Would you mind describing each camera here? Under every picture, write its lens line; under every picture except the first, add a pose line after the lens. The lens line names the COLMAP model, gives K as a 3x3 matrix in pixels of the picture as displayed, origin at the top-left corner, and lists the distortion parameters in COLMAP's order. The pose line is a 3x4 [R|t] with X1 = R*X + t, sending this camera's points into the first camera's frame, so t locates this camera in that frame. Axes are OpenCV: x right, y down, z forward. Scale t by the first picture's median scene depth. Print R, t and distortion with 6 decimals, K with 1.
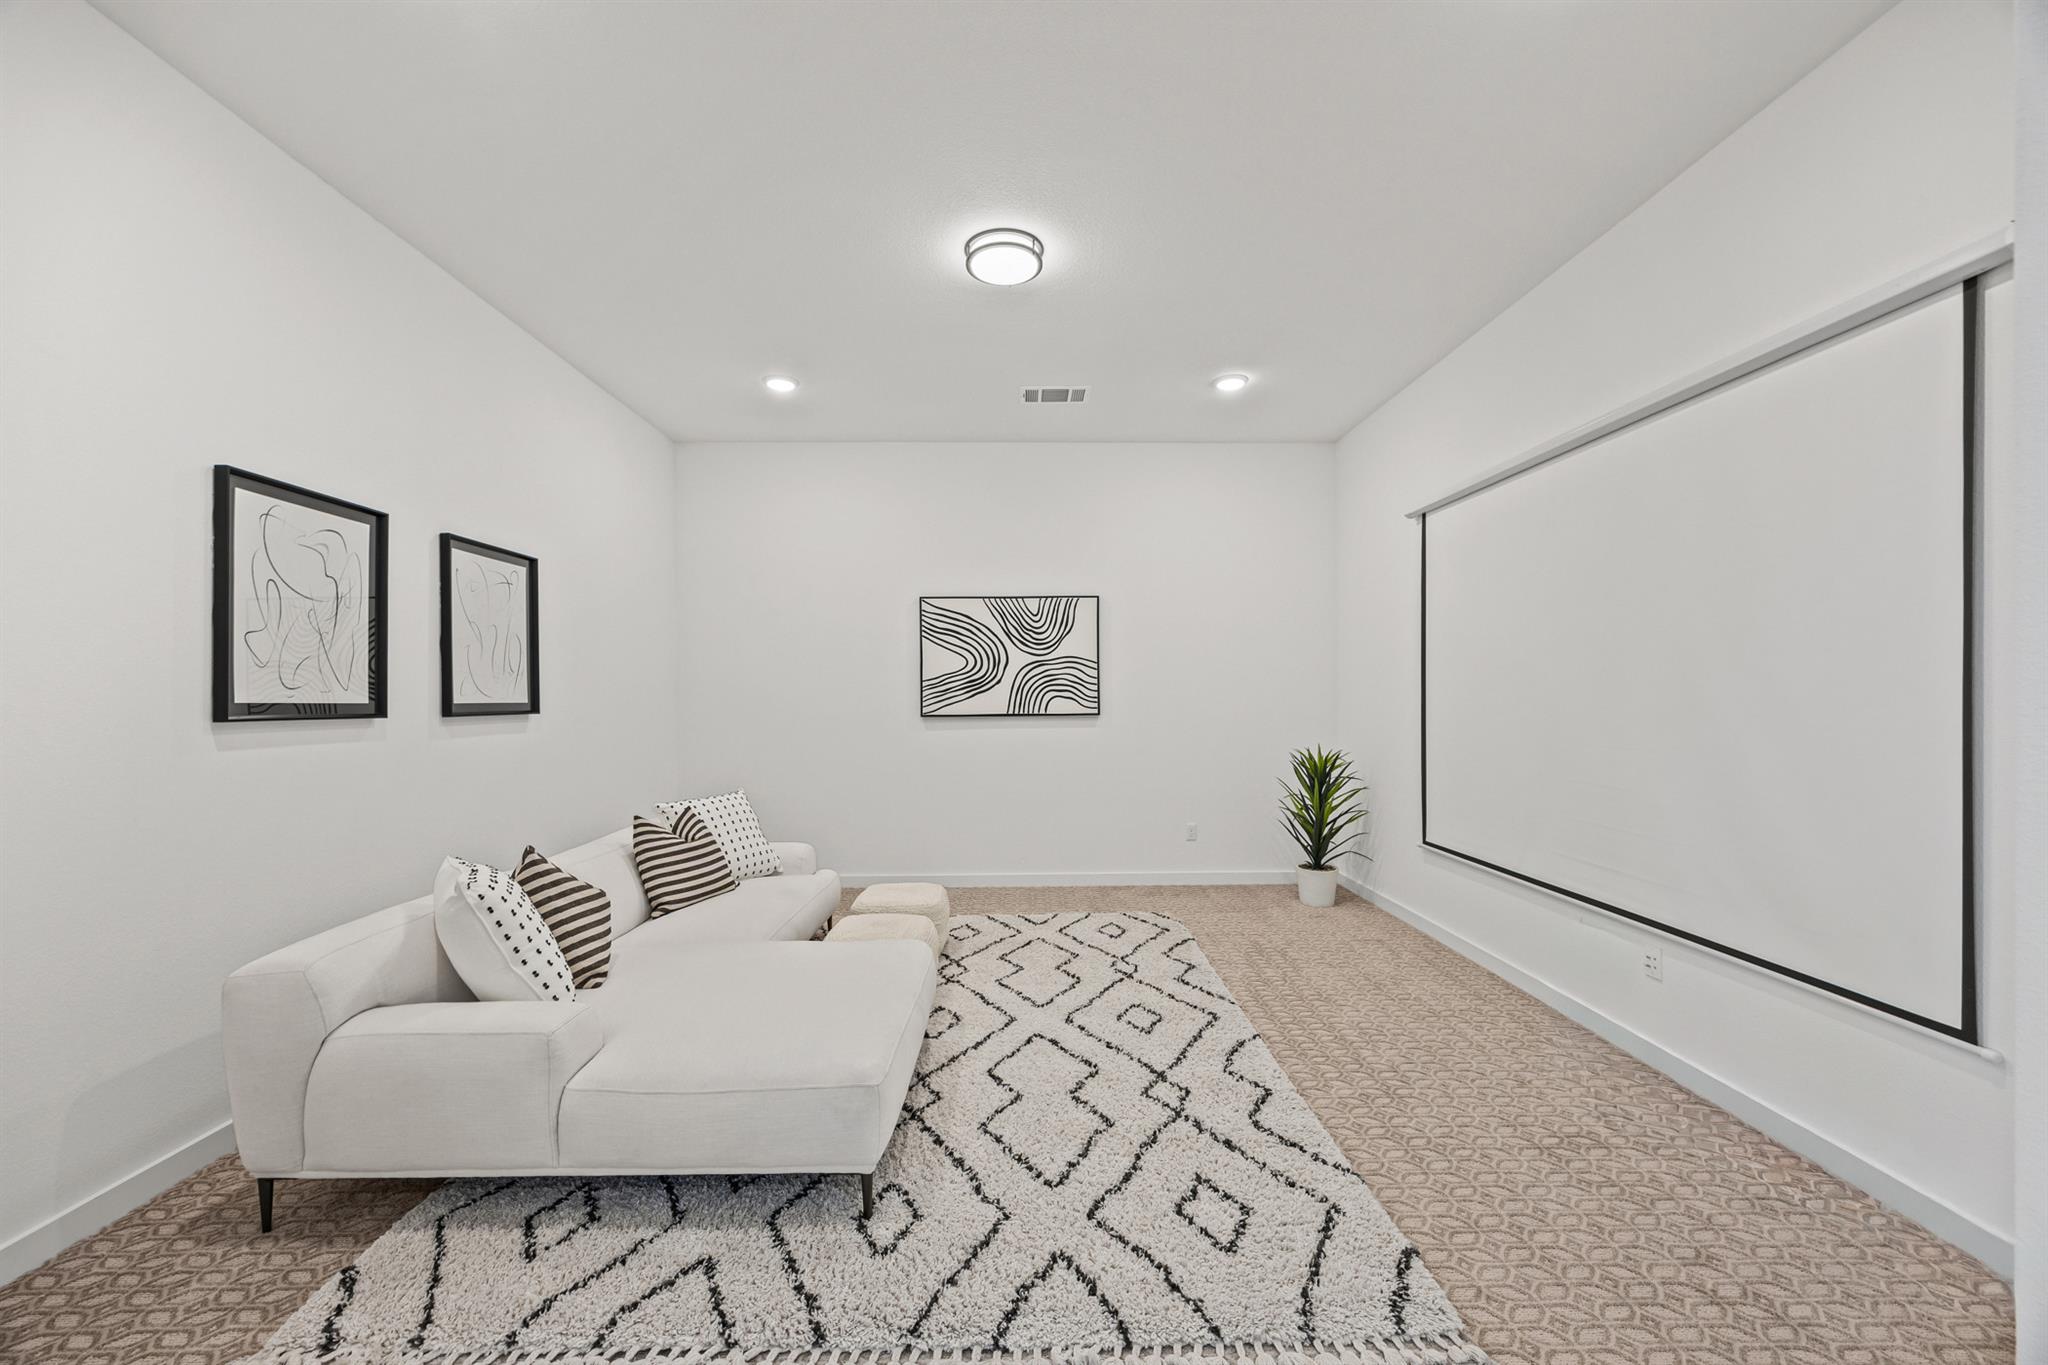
lens RADIAL K [[790.8, 0, 1025.4], [0, 790.8, 697.5], [0, 0, 1]] dist [0.000043, -0.000049]
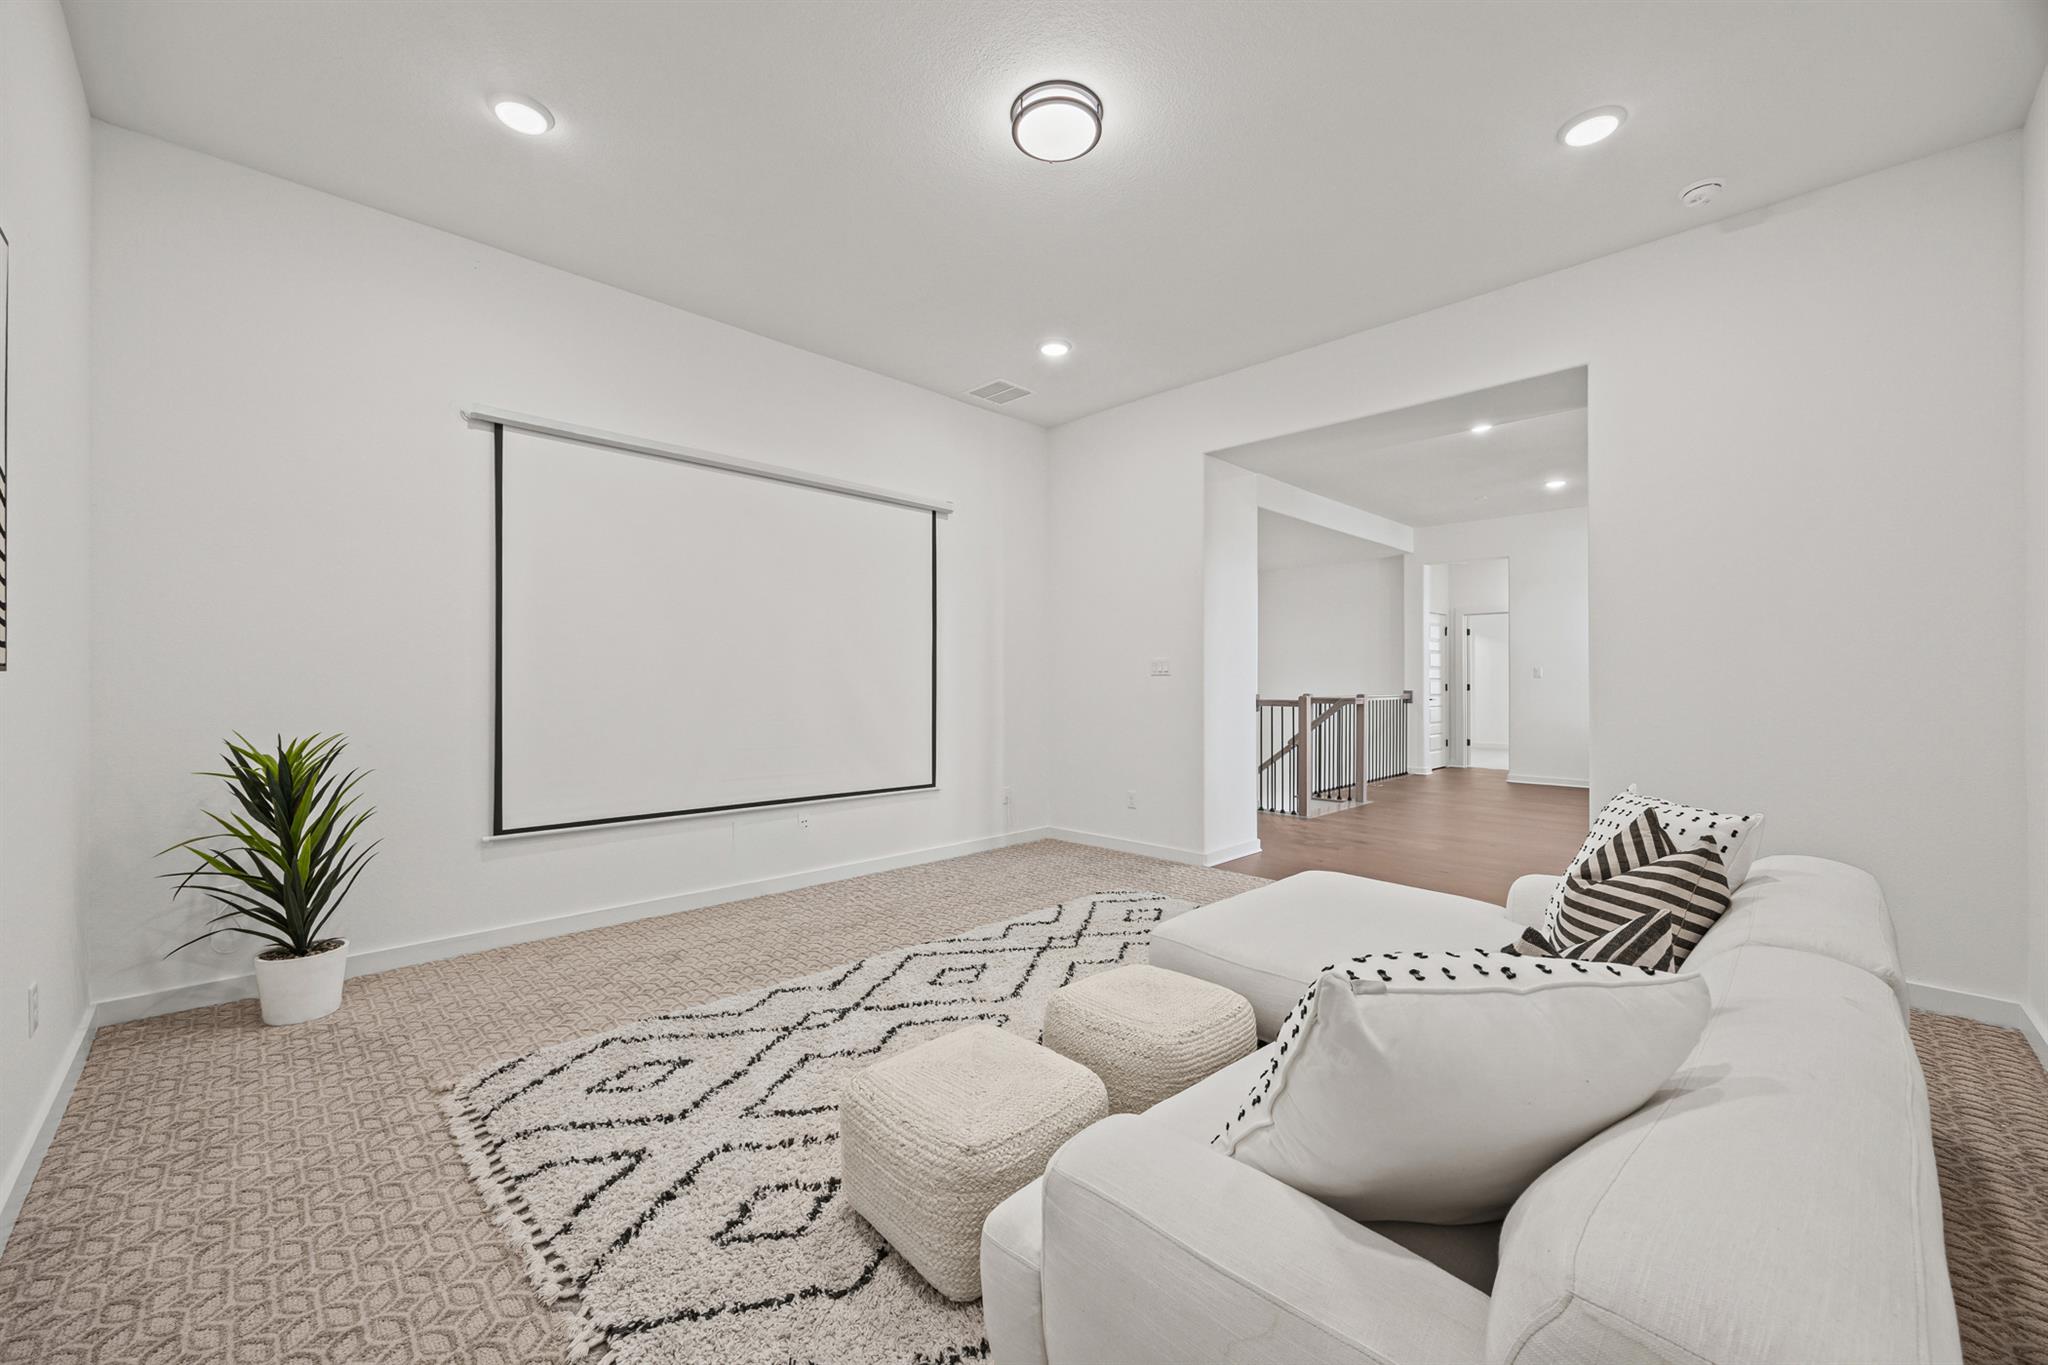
lens RADIAL K [[790.8, 0, 1019.3], [0, 790.8, 675.4], [0, 0, 1]] dist [0.000043, -0.000049]
pose [[-0.683670, -0.000515, 0.729791, -0.474476], [-0.004834, 0.999981, -0.003824, 0.024837], [-0.729775, -0.006142, -0.683660, 1.228668]]
